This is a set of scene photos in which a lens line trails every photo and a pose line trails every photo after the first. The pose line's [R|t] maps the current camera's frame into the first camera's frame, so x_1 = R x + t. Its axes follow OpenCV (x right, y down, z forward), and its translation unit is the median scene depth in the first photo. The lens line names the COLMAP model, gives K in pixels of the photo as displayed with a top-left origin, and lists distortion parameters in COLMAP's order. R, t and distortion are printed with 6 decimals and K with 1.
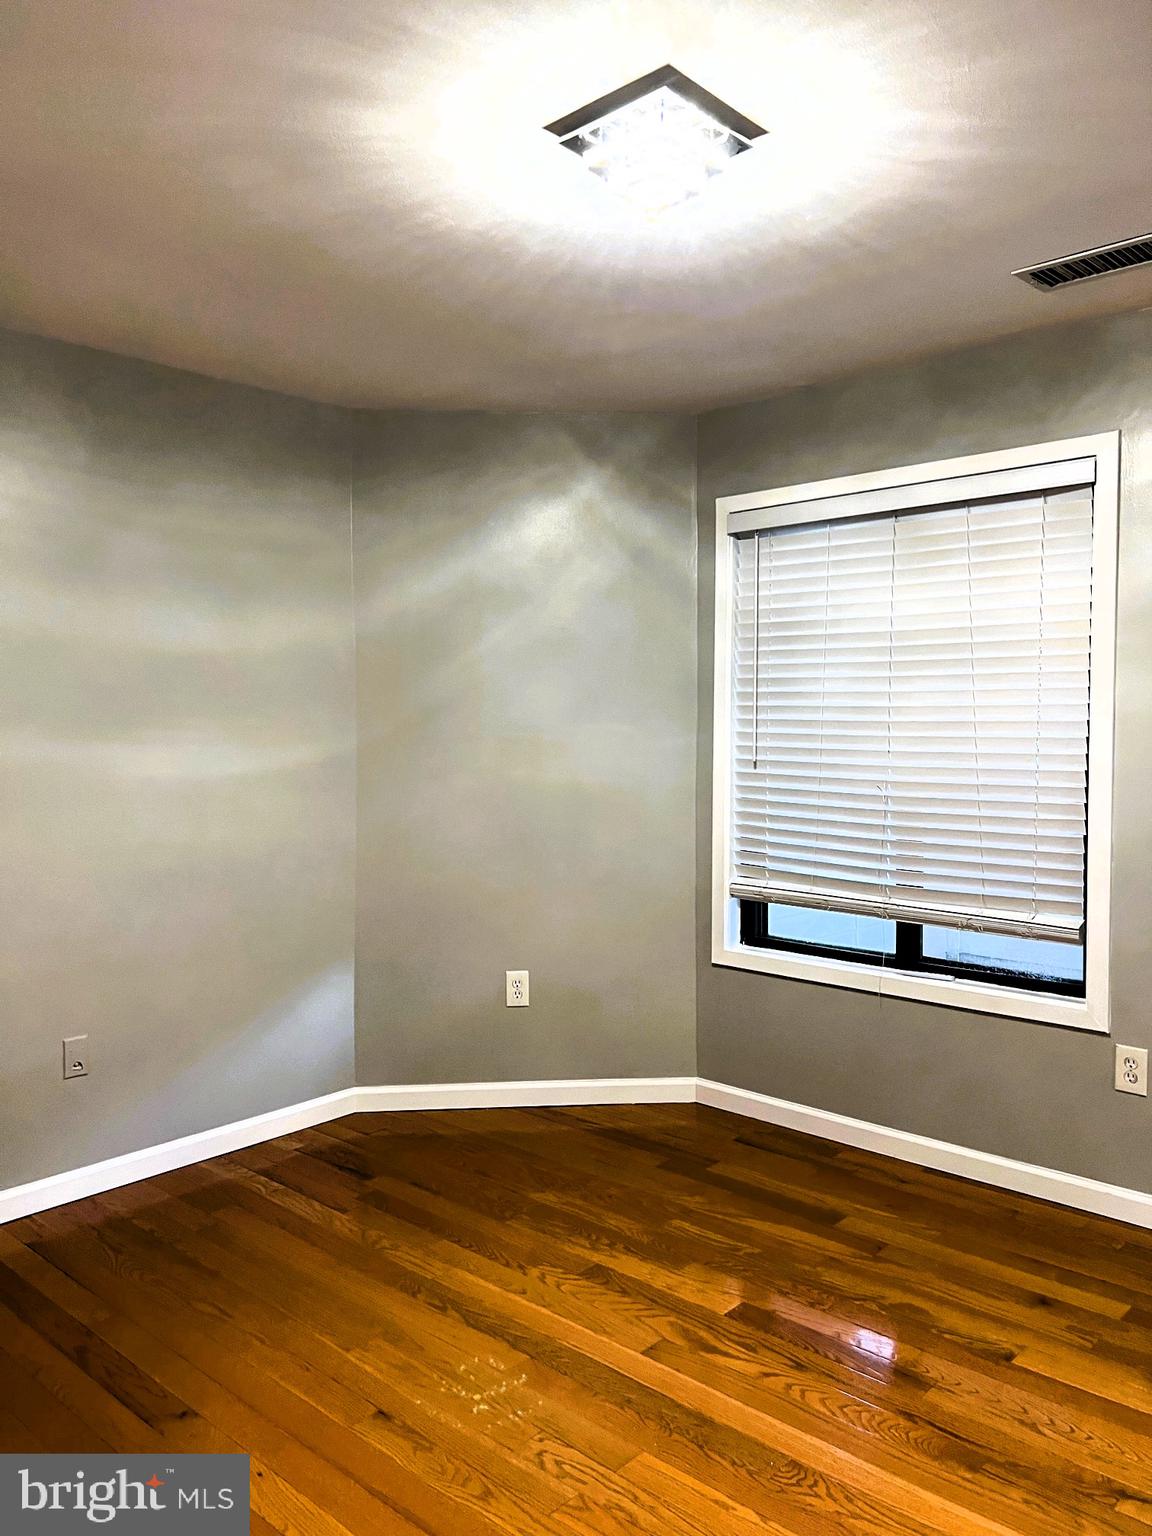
lens RADIAL K [[1159.5, 0, 571.8], [0, 1159.5, 759.6], [0, 0, 1]] dist [0.042748, -0.049882]
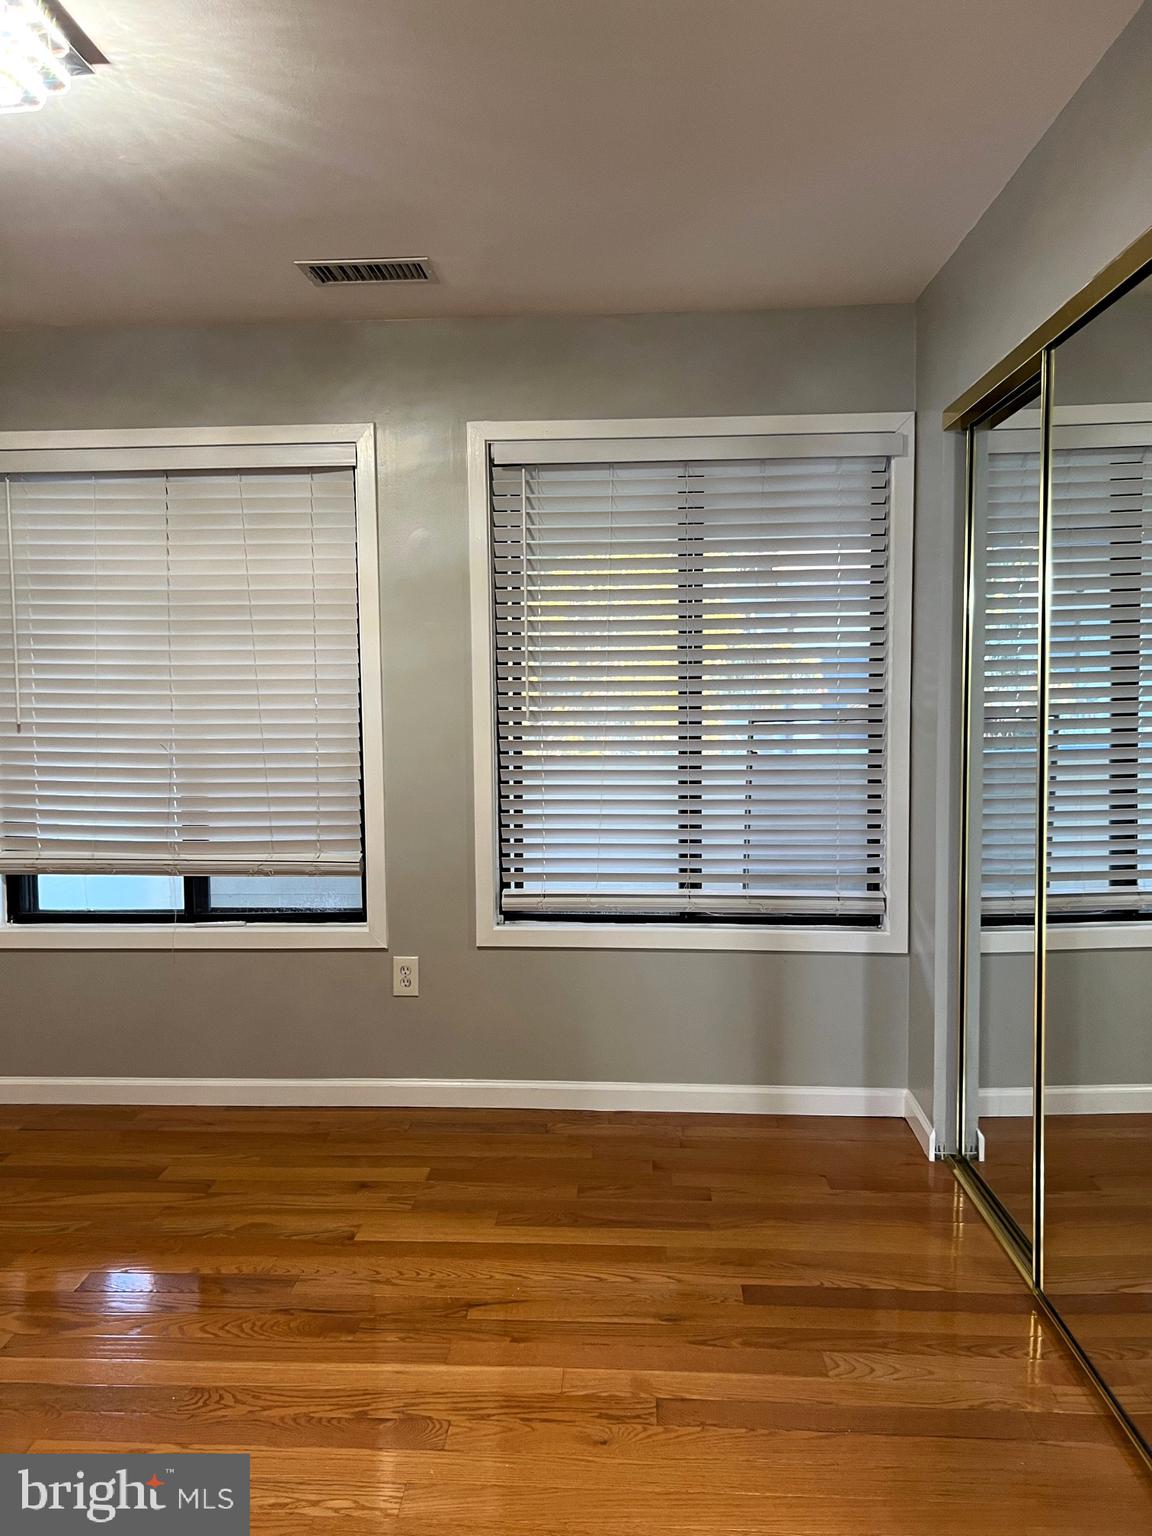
lens RADIAL K [[1159.5, 0, 573.6], [0, 1159.5, 759.1], [0, 0, 1]] dist [0.042748, -0.049882]
pose [[0.768051, -0.041790, 0.639024, -0.129745], [0.029539, 0.999118, 0.029836, 0.018915], [-0.639707, -0.004039, 0.768608, -0.000155]]
